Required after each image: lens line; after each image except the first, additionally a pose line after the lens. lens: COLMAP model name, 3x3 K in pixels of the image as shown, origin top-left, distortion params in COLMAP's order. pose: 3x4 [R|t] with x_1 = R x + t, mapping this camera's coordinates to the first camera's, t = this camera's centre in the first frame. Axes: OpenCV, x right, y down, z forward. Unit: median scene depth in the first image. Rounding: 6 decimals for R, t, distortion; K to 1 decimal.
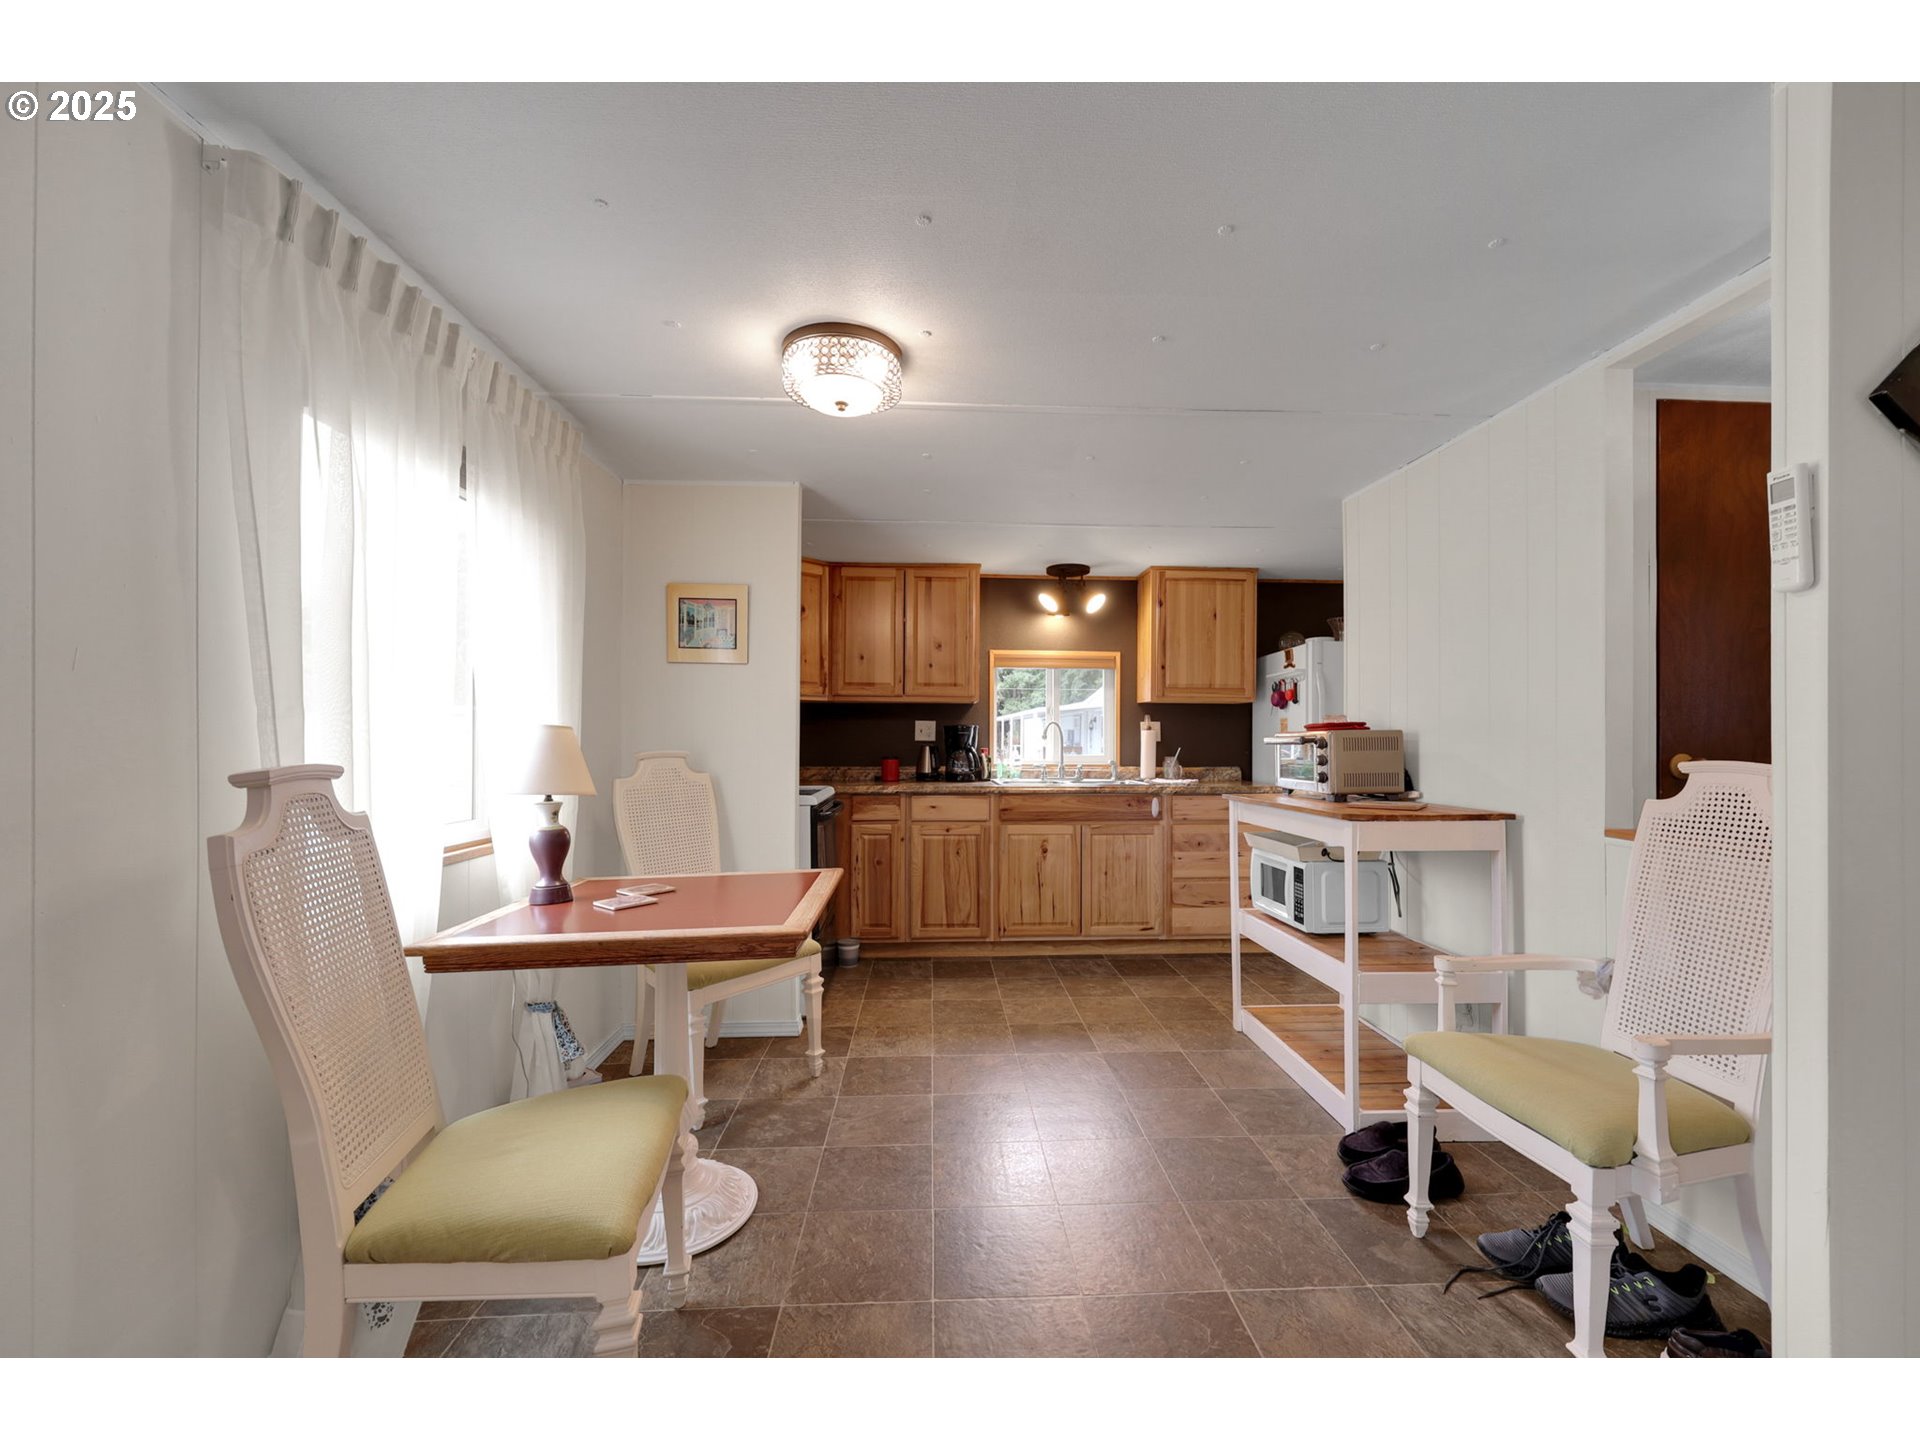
lens RADIAL K [[781.3, 0, 962.8], [0, 781.3, 731.0], [0, 0, 1]] dist [-0.000567, 0.000389]
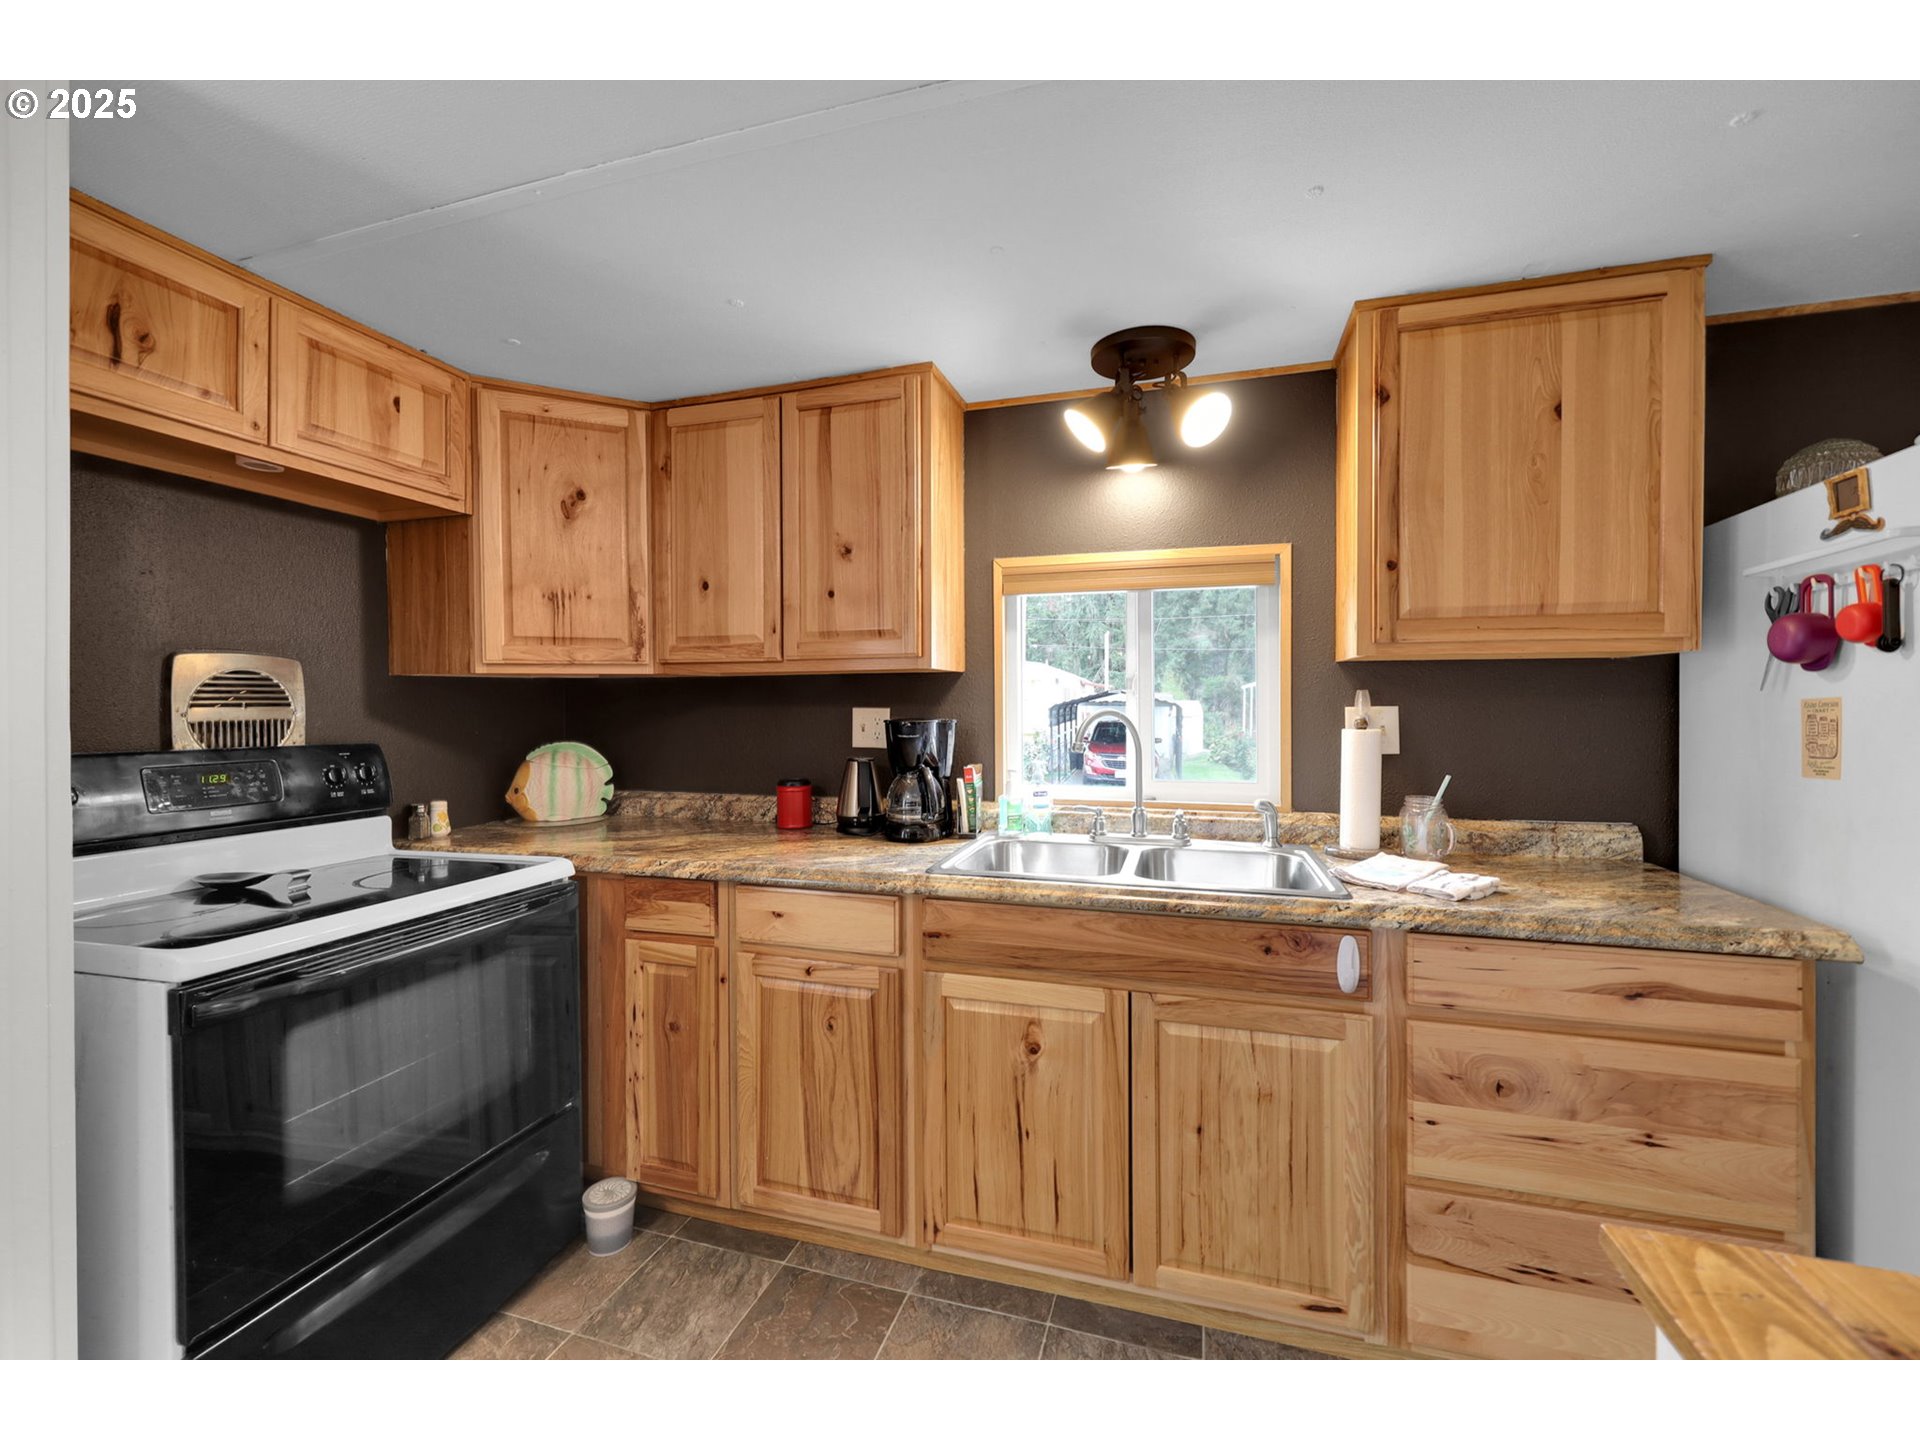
lens RADIAL K [[781.3, 0, 964.9], [0, 781.3, 708.0], [0, 0, 1]] dist [-0.000567, 0.000389]
pose [[0.940899, -0.006551, -0.338623, 0.207868], [0.011893, 0.999835, 0.013705, -0.022415], [0.338477, -0.016922, 0.940822, 0.630226]]
